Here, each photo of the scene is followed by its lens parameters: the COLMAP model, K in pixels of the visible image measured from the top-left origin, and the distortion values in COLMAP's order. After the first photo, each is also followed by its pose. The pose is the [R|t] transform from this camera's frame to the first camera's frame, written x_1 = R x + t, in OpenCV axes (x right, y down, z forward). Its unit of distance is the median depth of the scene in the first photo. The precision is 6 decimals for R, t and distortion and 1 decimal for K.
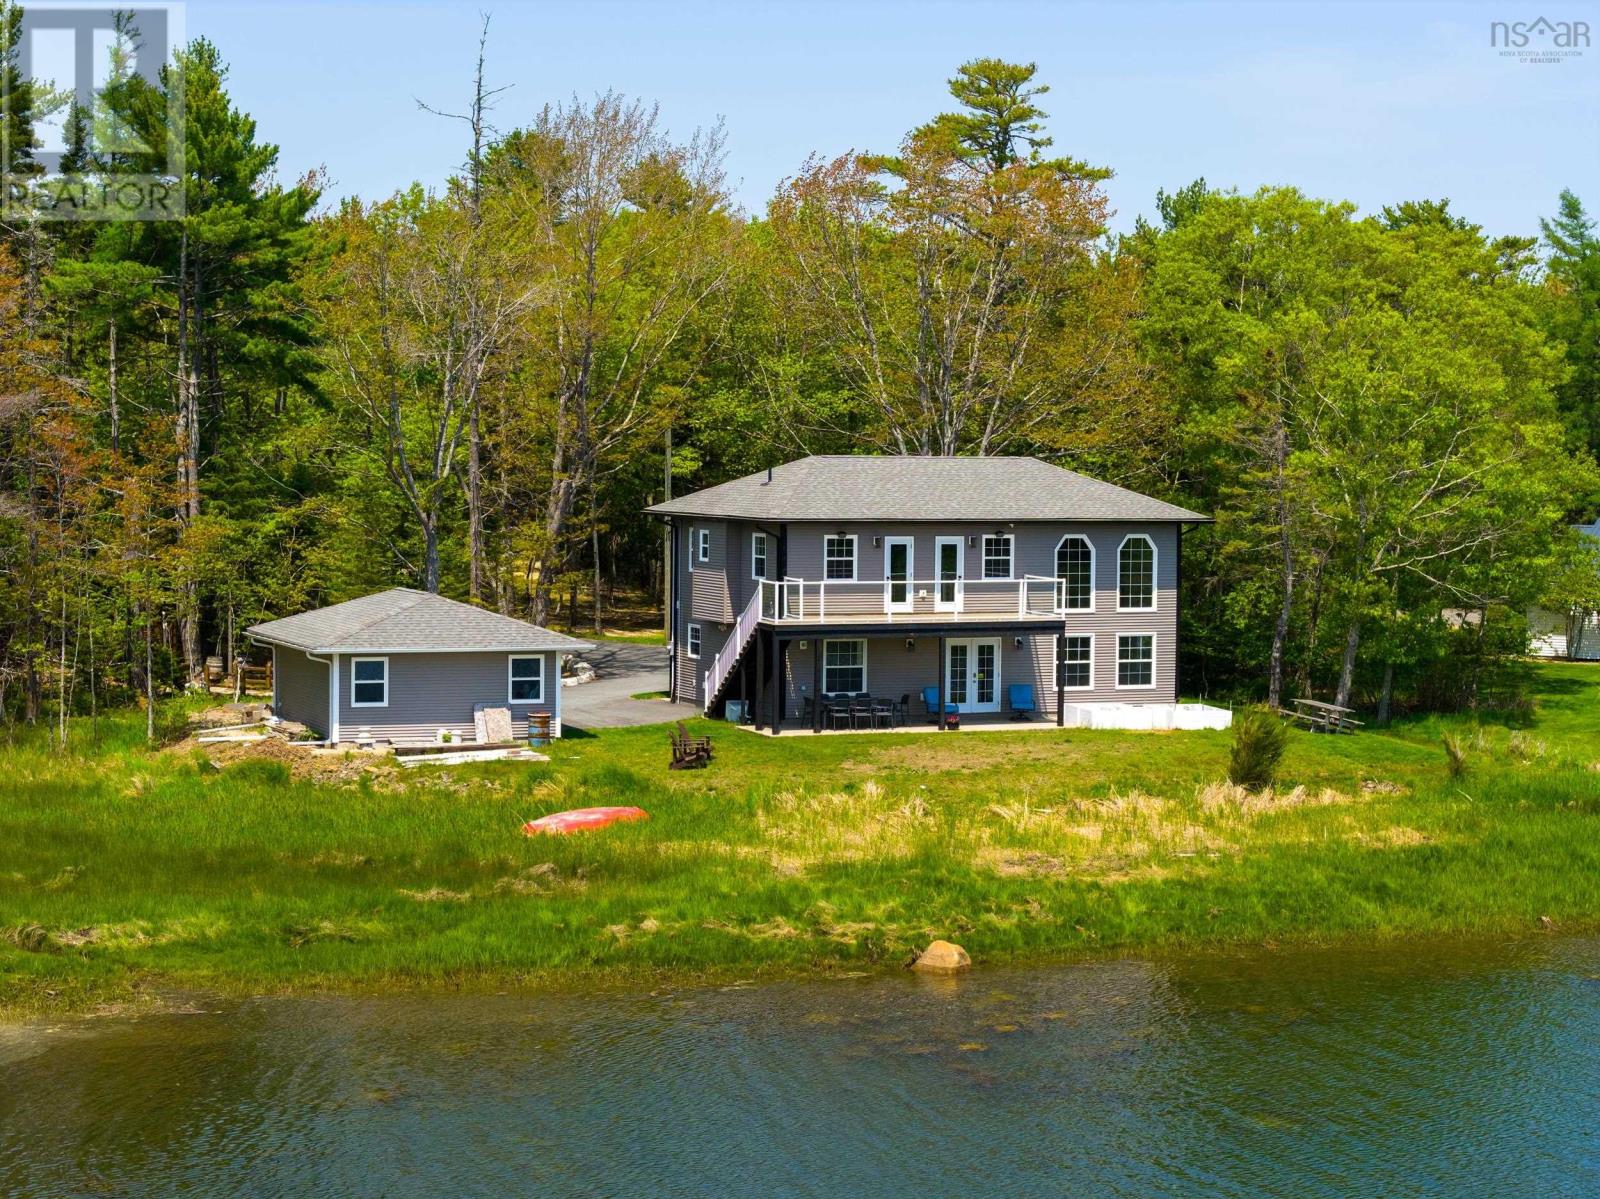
lens RADIAL K [[3275.9, 0, 793.4], [0, 3275.9, 603.4], [0, 0, 1]] dist [-0.101324, 0.000000]
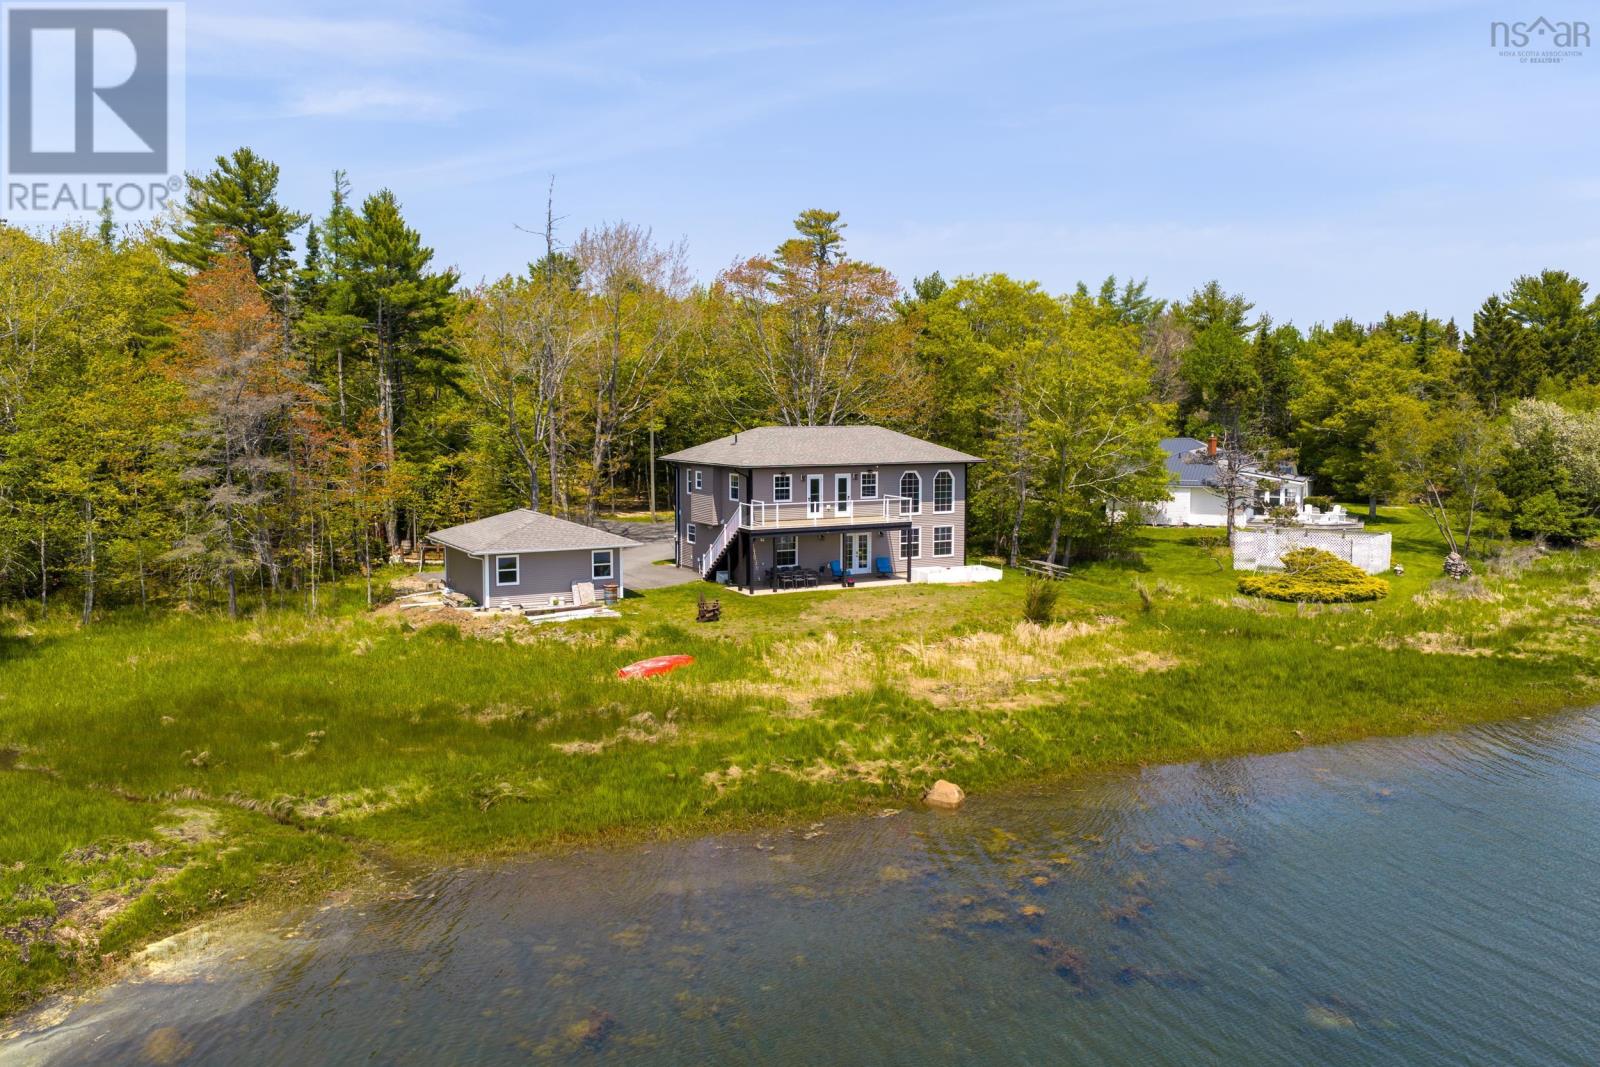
lens RADIAL K [[1348.0, 0, 805.8], [0, 1348.0, 535.2], [0, 0, 1]] dist [0.040172, -0.066636]
pose [[0.992882, -0.020176, 0.117381, -0.056844], [0.014176, 0.998561, 0.051726, -0.025312], [-0.118256, -0.049694, 0.991739, 0.292844]]
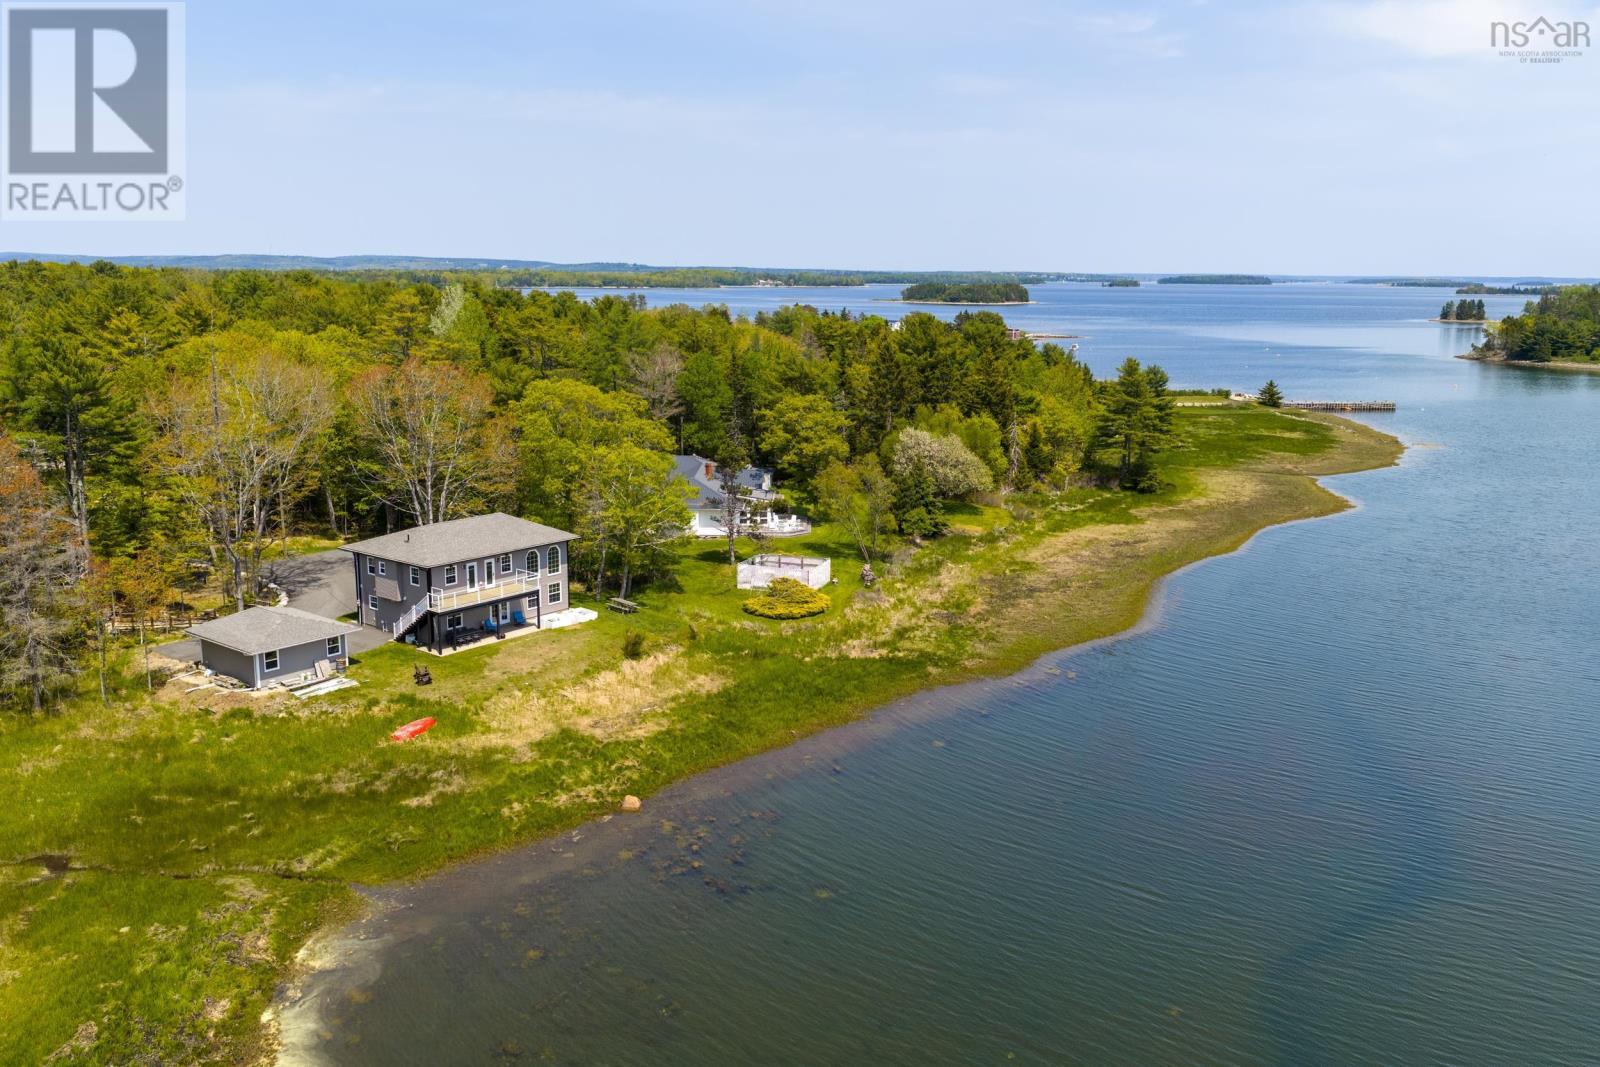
lens RADIAL K [[1348.0, 0, 805.8], [0, 1348.0, 534.8], [0, 0, 1]] dist [0.040172, -0.066636]
pose [[0.867558, -0.098270, 0.487531, -0.249479], [0.019566, 0.986269, 0.163981, -0.207266], [-0.496951, -0.132724, 0.857569, -0.017388]]
